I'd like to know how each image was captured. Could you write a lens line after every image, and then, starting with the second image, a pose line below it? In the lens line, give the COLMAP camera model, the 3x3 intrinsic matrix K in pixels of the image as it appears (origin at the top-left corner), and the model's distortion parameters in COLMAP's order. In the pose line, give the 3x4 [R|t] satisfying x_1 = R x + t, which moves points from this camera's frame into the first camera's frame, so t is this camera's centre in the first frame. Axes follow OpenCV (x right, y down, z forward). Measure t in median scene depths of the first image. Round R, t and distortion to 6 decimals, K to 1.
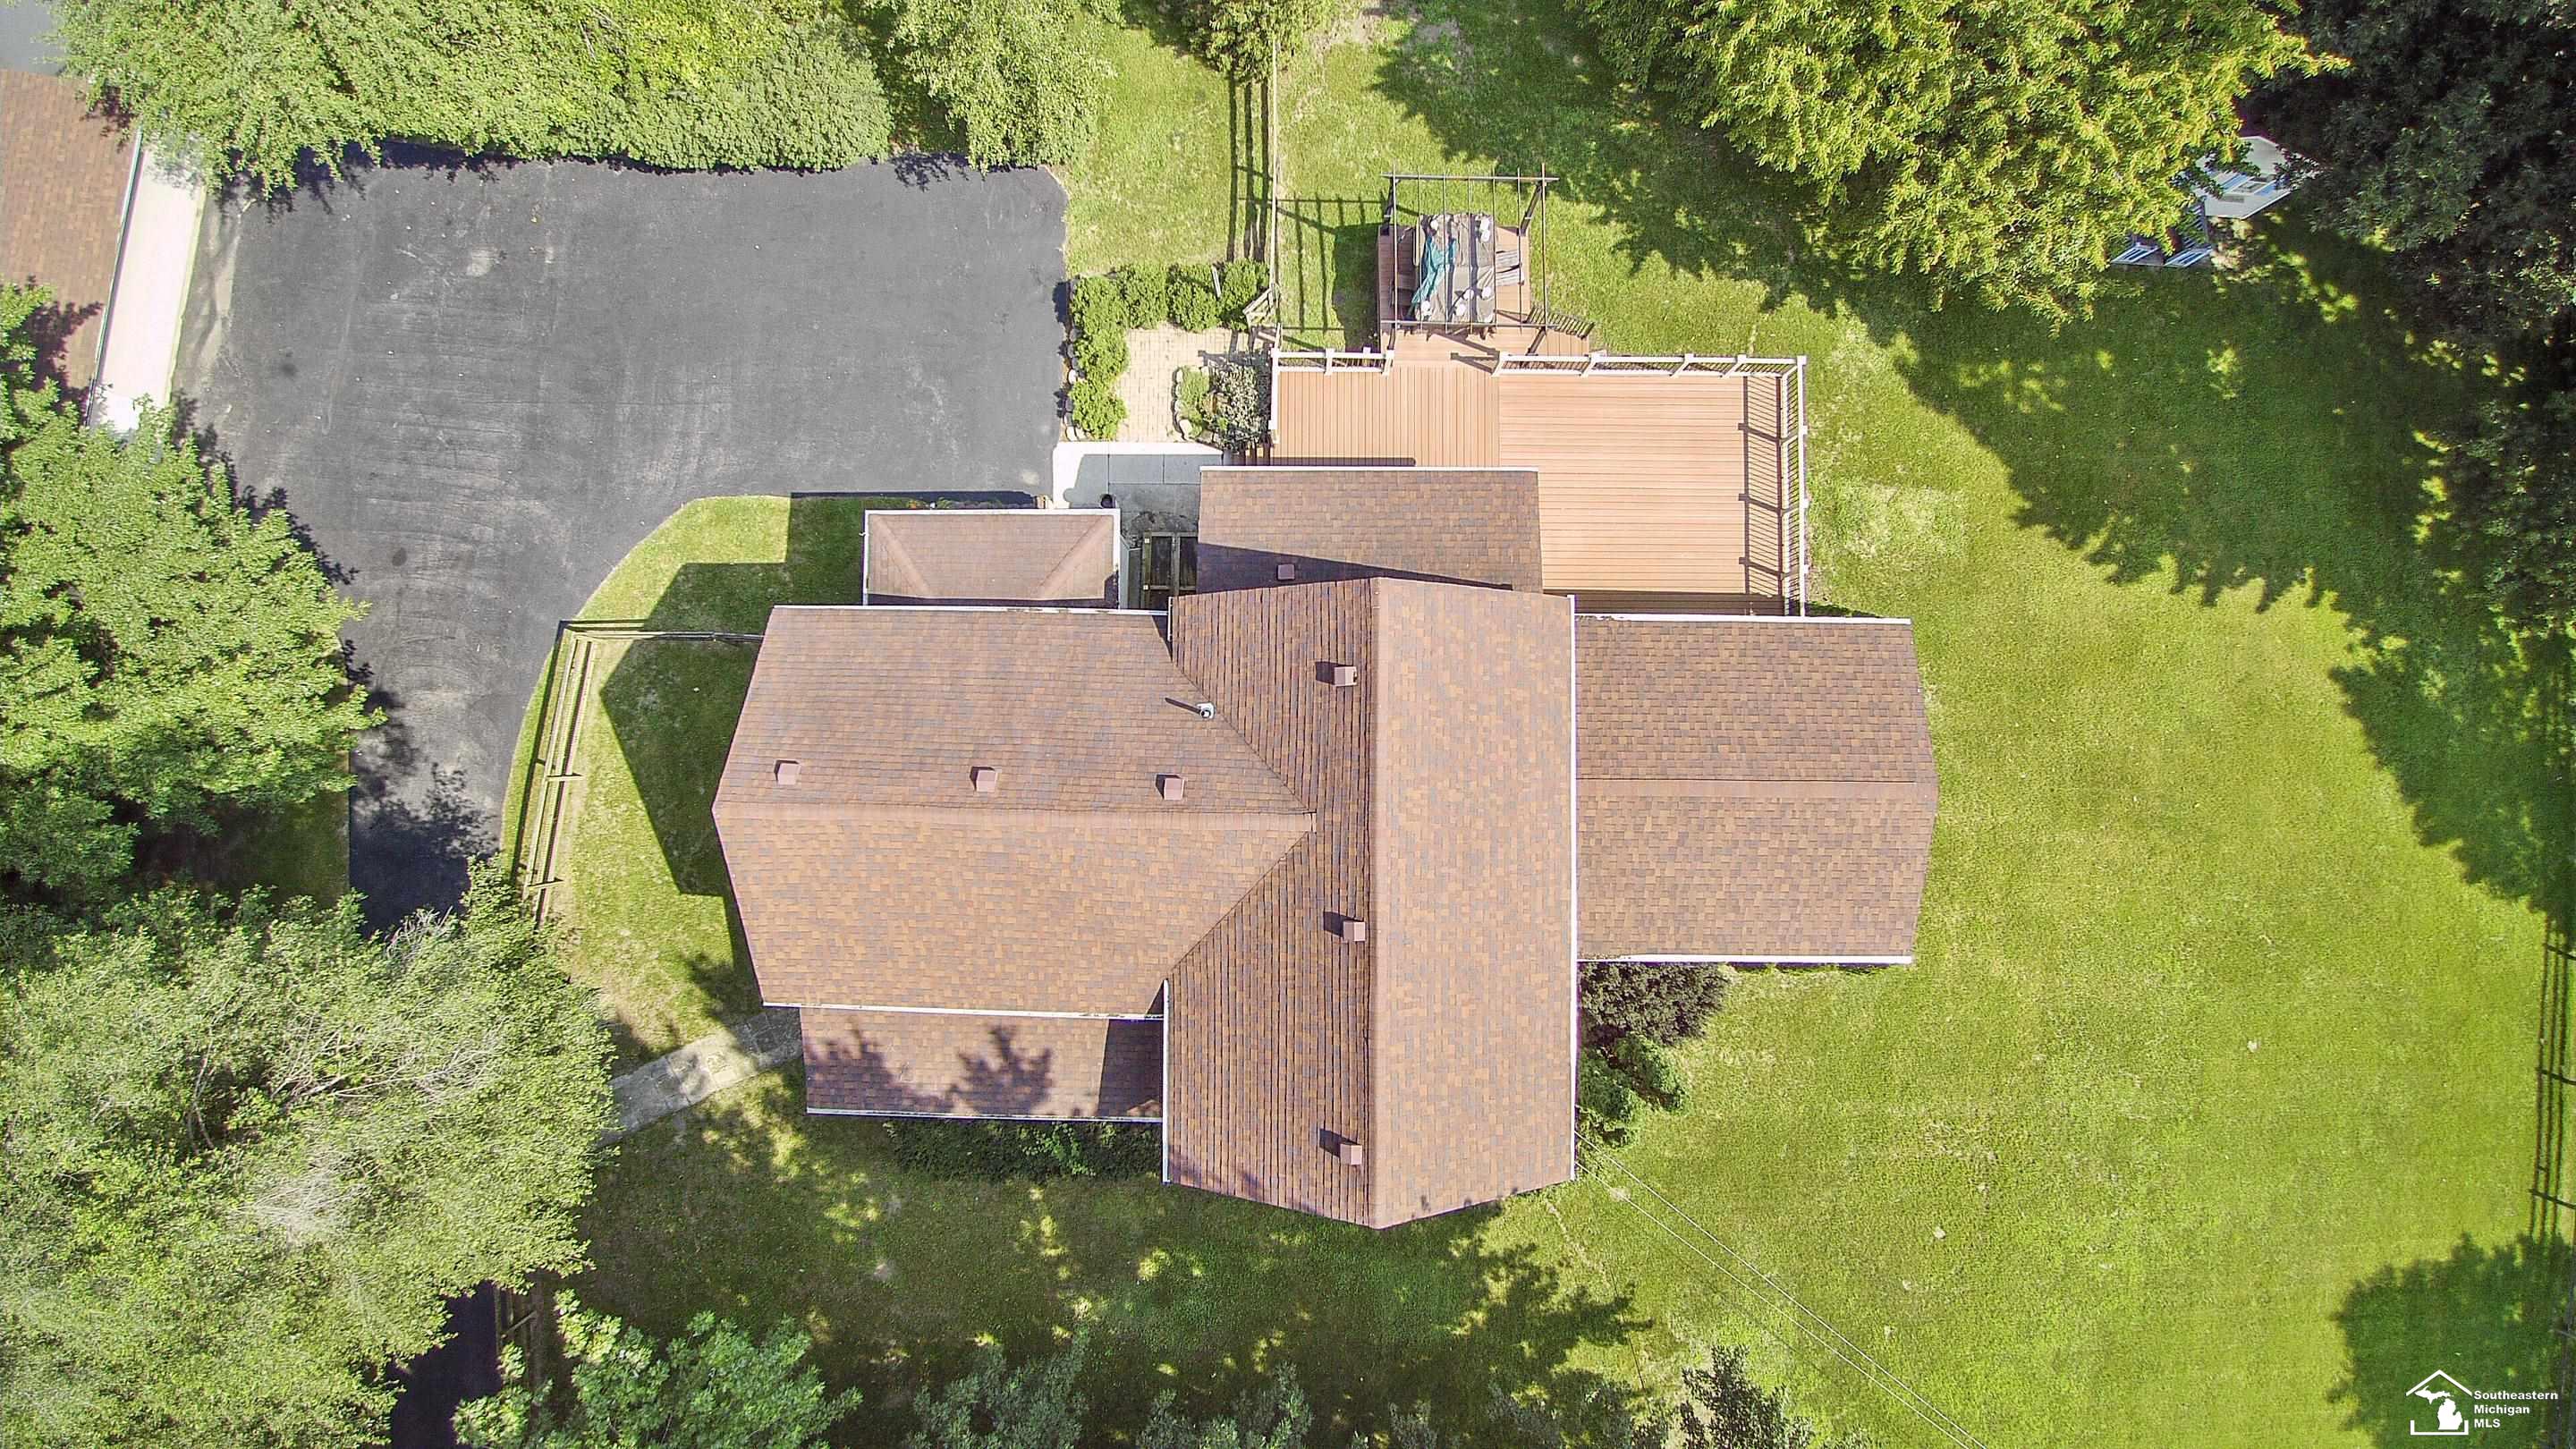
lens RADIAL K [[1226.7, 0, 1305.2], [0, 1226.7, 713.1], [0, 0, 1]] dist [-0.025082, -0.020307]
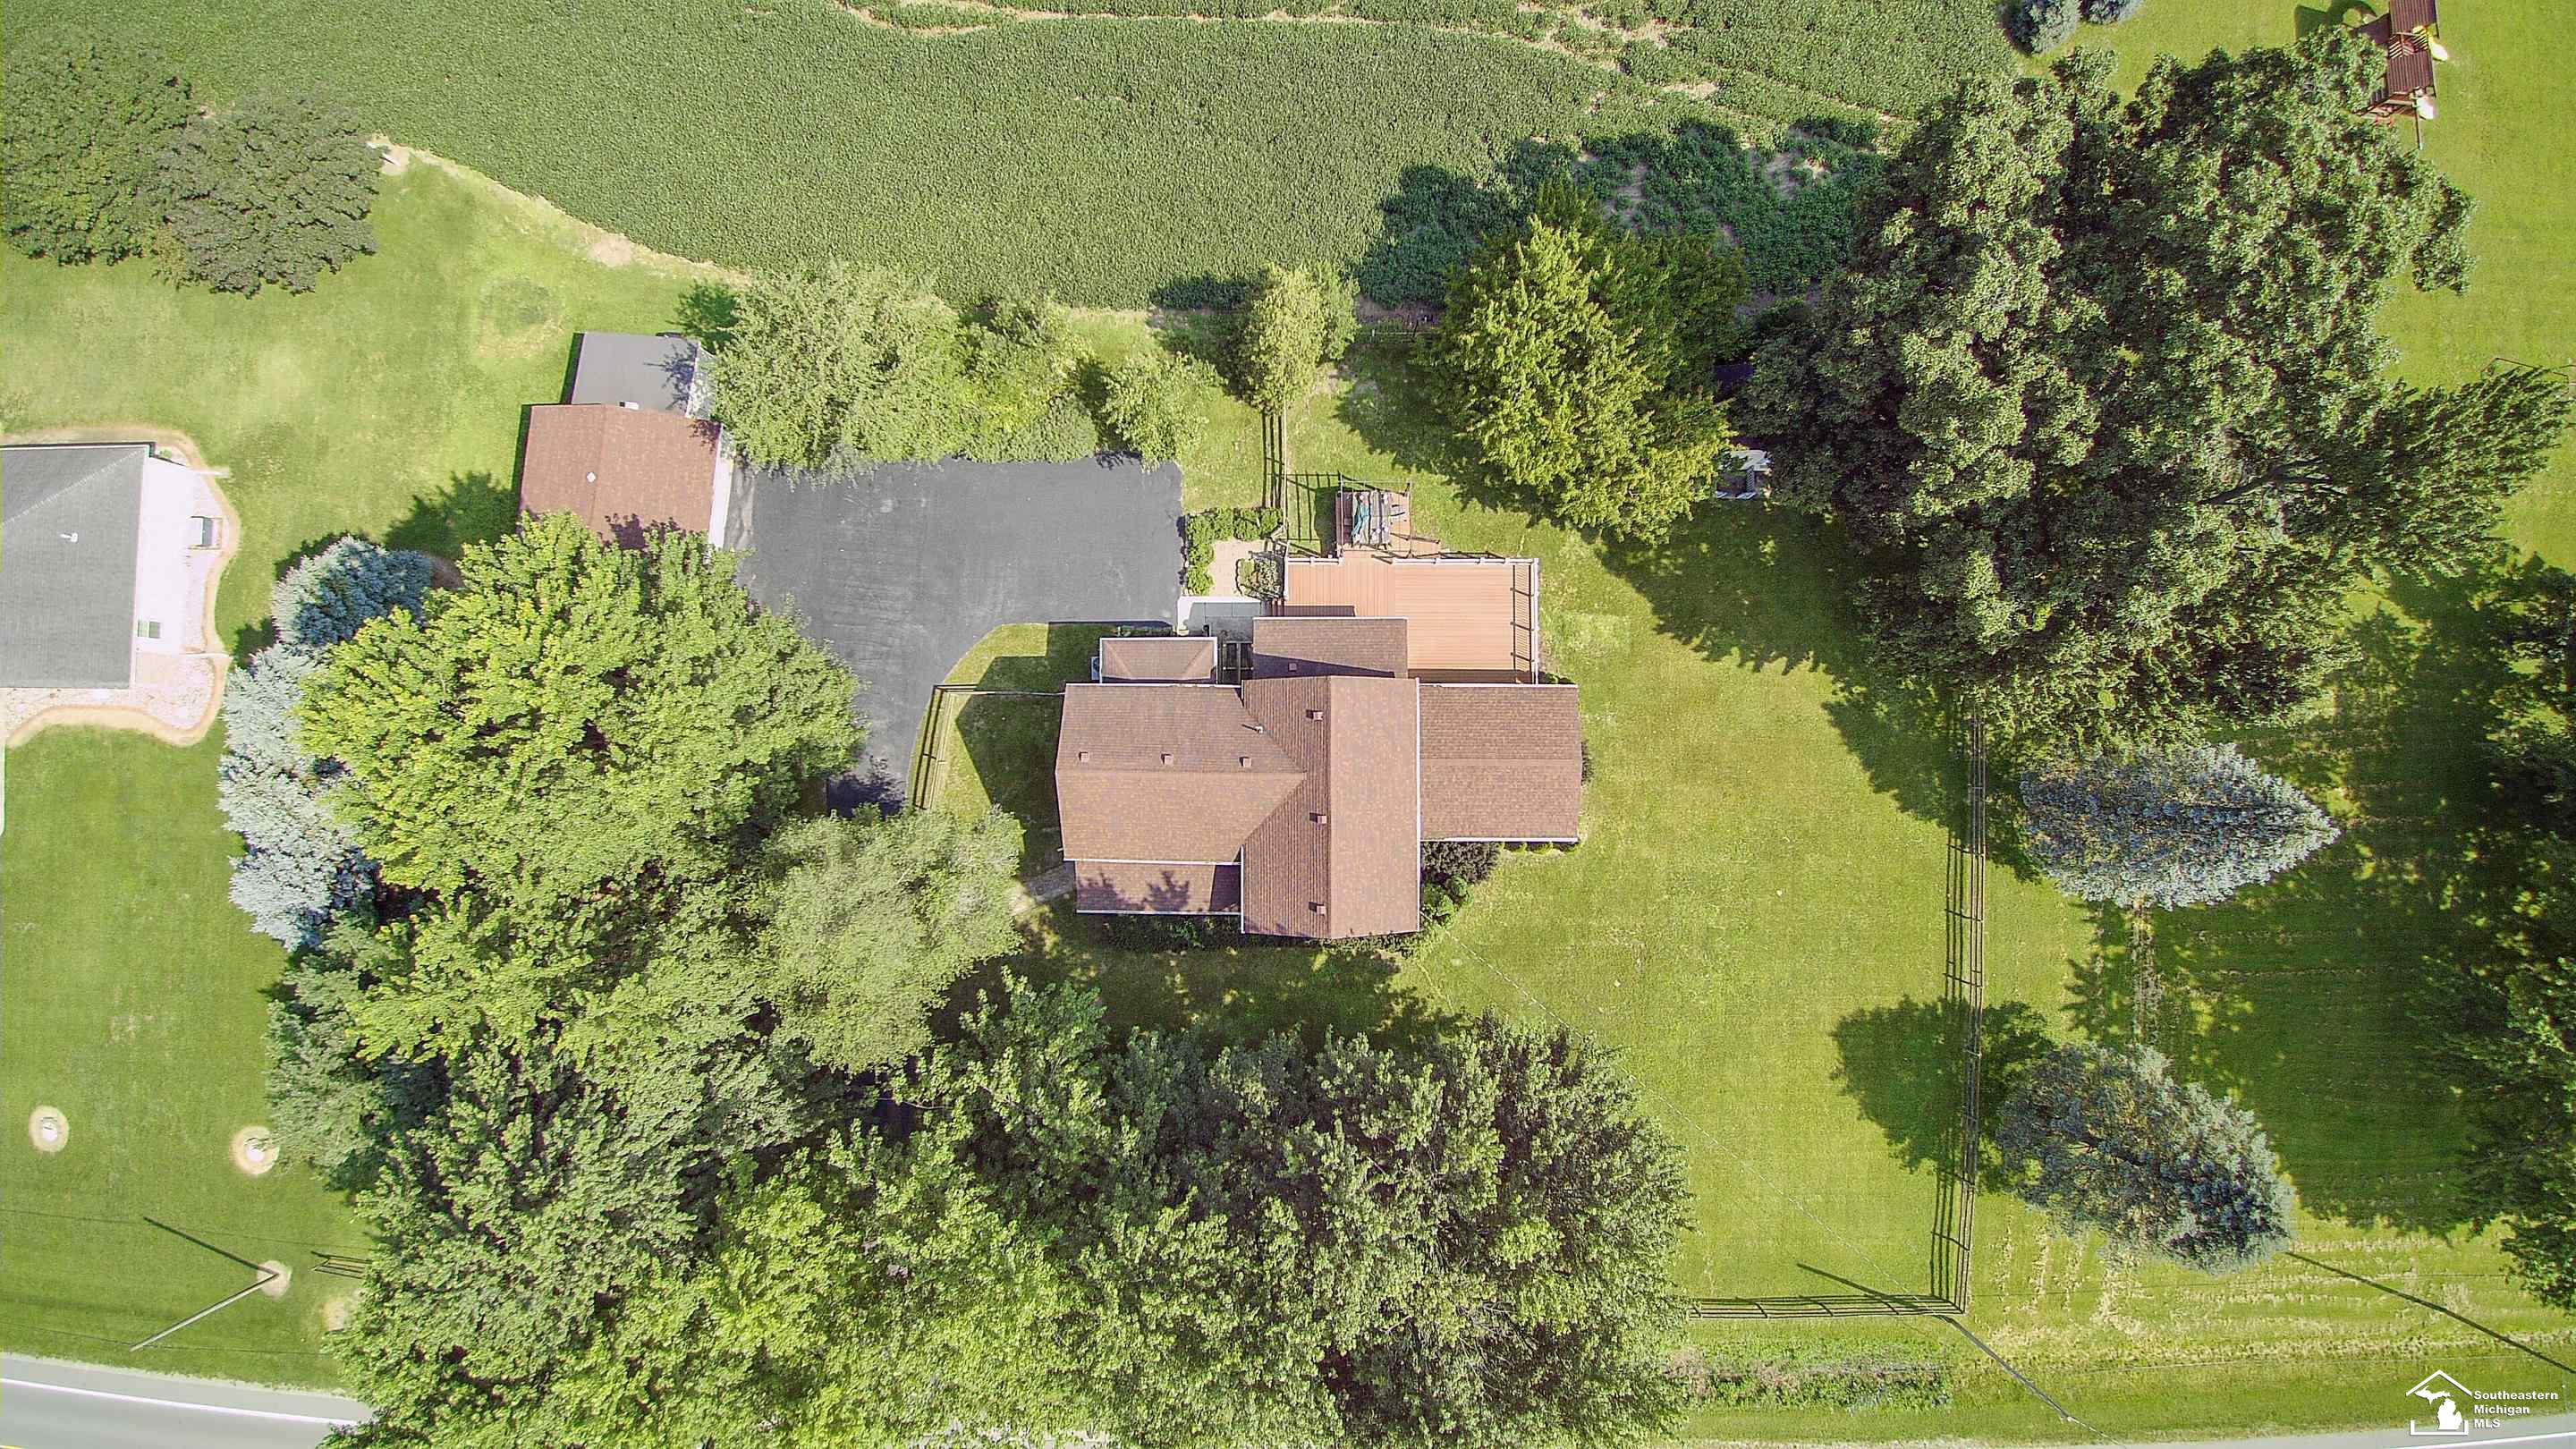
lens RADIAL K [[1226.7, 0, 1305.2], [0, 1226.7, 713.1], [0, 0, 1]] dist [-0.025082, -0.020307]
pose [[0.999981, -0.006165, -0.000520, 0.006311], [0.006166, 0.999981, 0.000989, -0.027722], [0.000514, -0.000992, 0.999999, -1.046639]]
